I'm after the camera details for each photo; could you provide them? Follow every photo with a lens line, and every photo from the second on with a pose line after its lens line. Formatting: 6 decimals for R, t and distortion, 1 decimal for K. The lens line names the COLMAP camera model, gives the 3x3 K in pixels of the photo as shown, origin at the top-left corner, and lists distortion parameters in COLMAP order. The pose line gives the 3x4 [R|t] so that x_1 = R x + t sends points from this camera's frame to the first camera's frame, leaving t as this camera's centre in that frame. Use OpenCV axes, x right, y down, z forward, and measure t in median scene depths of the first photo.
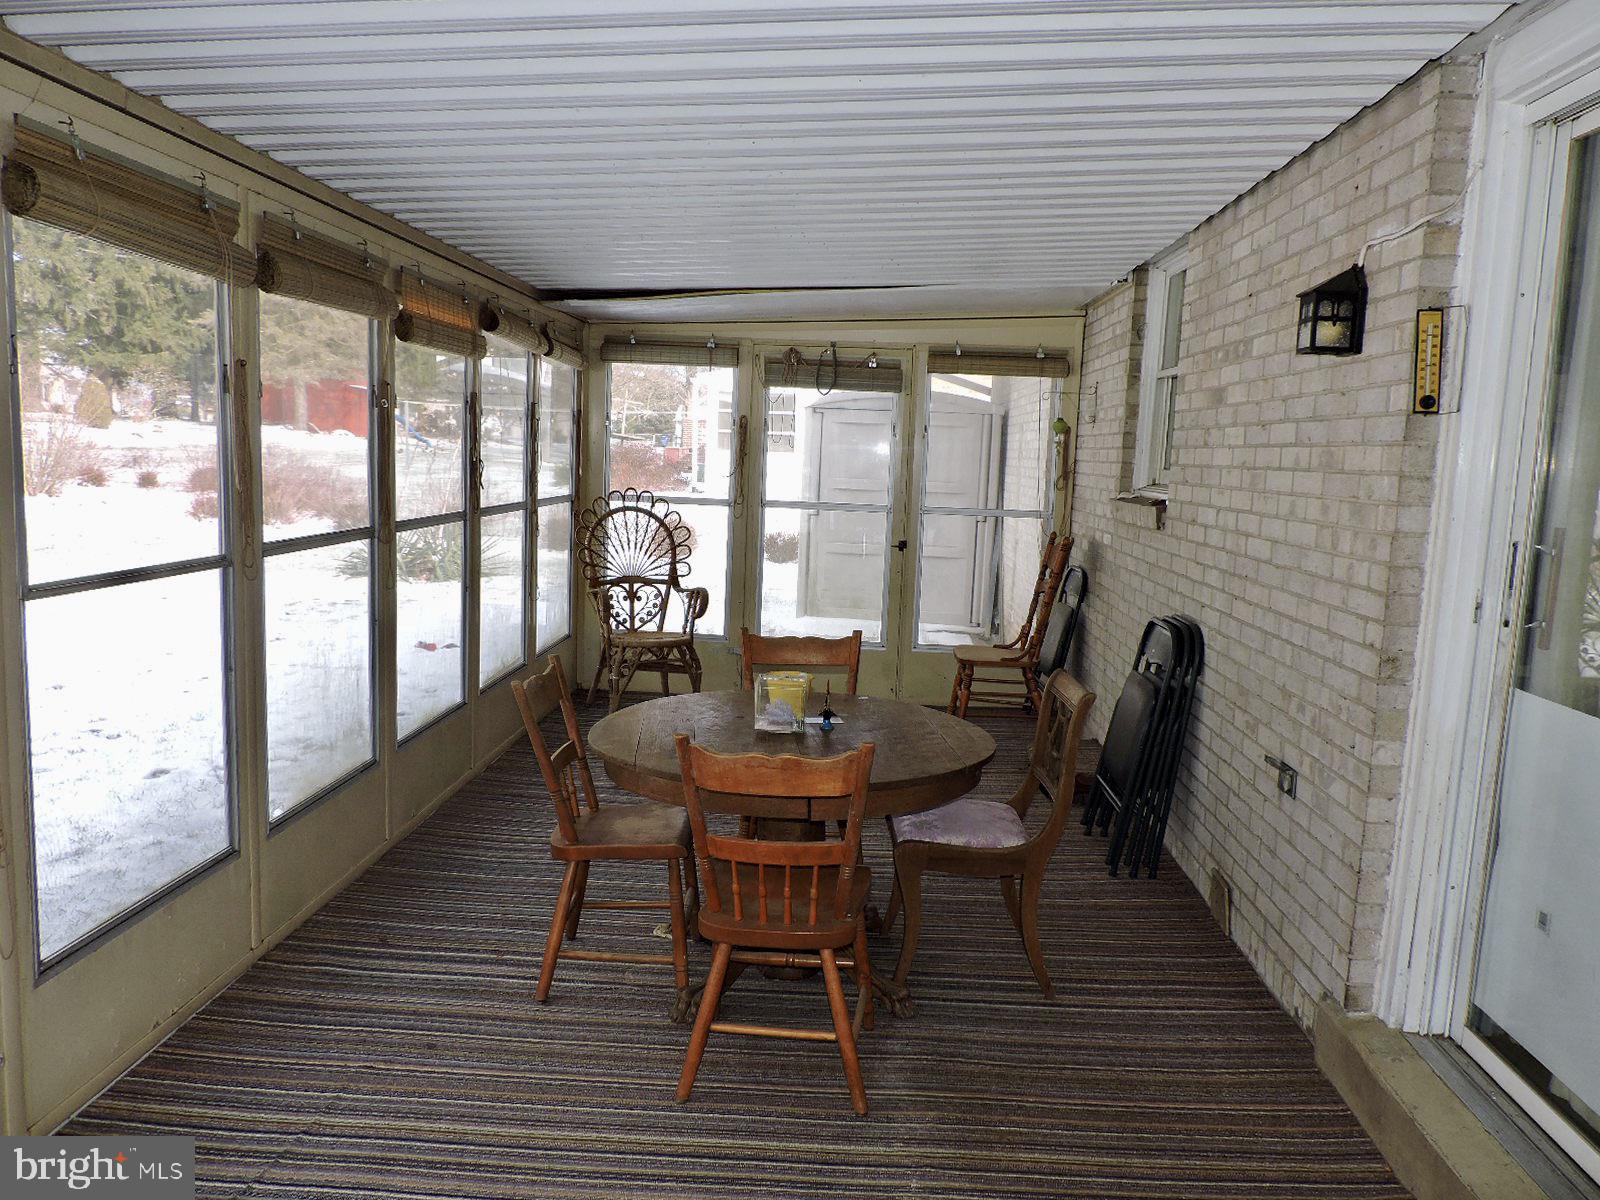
lens RADIAL K [[1129.0, 0, 801.7], [0, 1129.0, 600.1], [0, 0, 1]] dist [-0.025672, 0.001139]
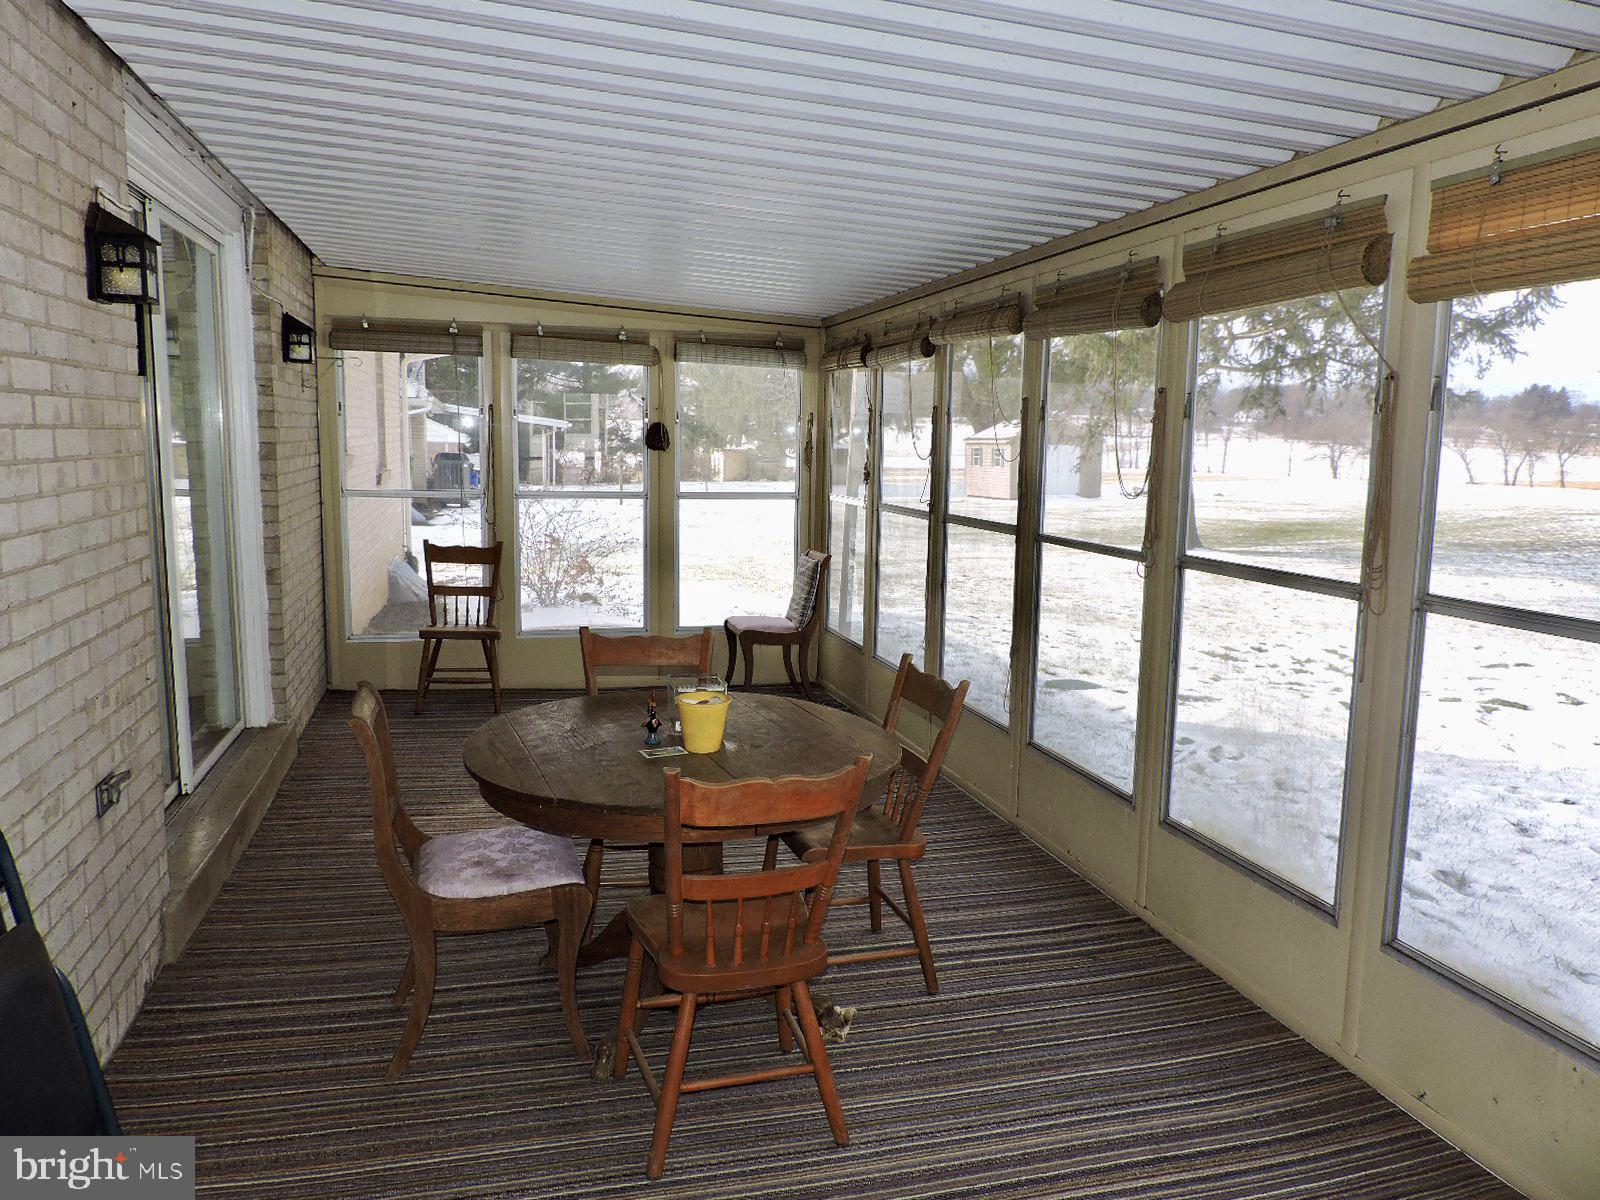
lens RADIAL K [[1129.0, 0, 803.9], [0, 1129.0, 594.2], [0, 0, 1]] dist [-0.025672, 0.001139]
pose [[-0.942805, -0.012620, -0.333105, 0.222052], [-0.100802, 0.963293, 0.248808, -0.249324], [0.317737, 0.268155, -0.909470, 1.907404]]
